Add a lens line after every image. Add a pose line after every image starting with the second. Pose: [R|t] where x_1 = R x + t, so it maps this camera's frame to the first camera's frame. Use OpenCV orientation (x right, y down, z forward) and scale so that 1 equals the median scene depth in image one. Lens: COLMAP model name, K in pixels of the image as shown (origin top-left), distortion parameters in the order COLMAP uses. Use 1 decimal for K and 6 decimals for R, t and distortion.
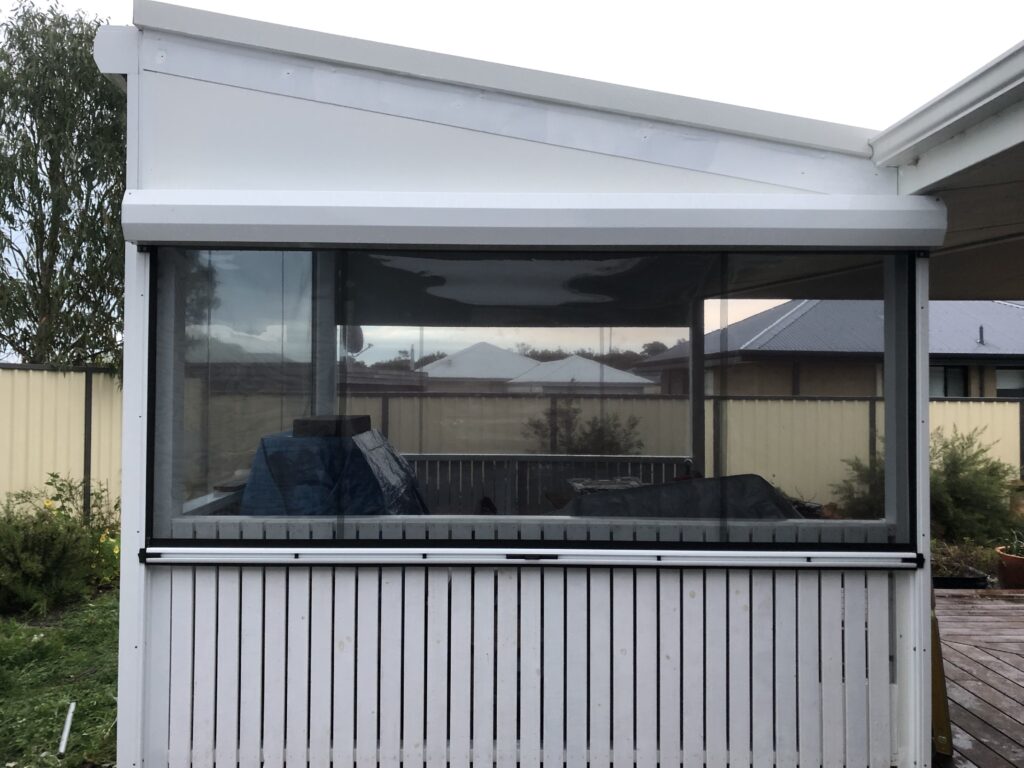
lens RADIAL K [[827.8, 0, 510.7], [0, 827.8, 378.5], [0, 0, 1]] dist [0.080704, -0.075487]
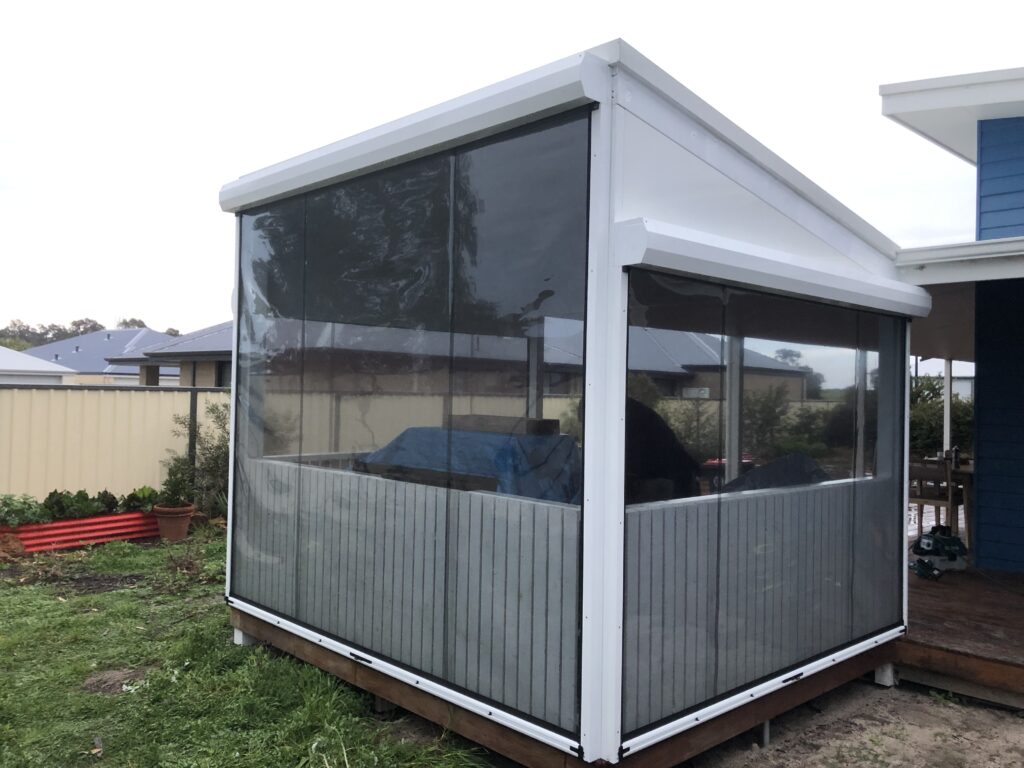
lens RADIAL K [[830.8, 0, 512.1], [0, 830.8, 372.6], [0, 0, 1]] dist [0.081524, -0.075667]
pose [[0.730131, 0.025410, 0.682835, -0.708859], [-0.027784, 0.999586, -0.007489, -0.001431], [-0.682743, -0.013504, 0.730534, 0.157898]]
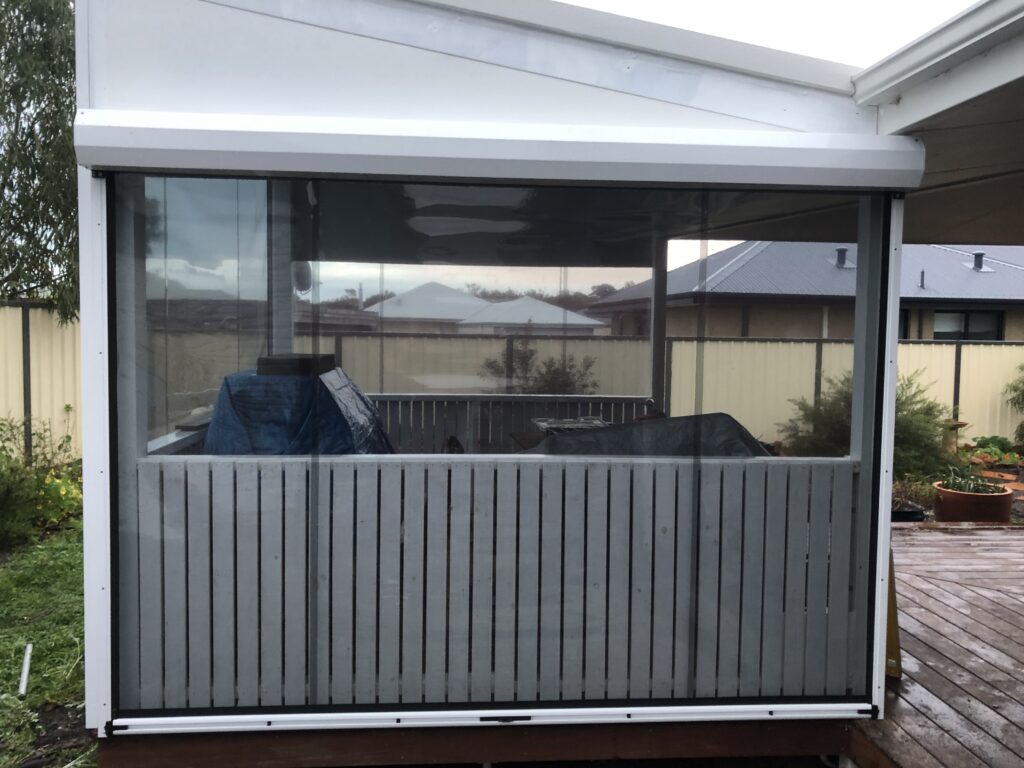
lens RADIAL K [[827.8, 0, 510.7], [0, 827.8, 378.5], [0, 0, 1]] dist [0.080704, -0.075487]
pose [[0.997788, 0.003080, 0.066403, -0.021648], [-0.007786, 0.997465, 0.070730, 0.001855], [-0.066017, -0.071090, 0.995283, 0.007446]]
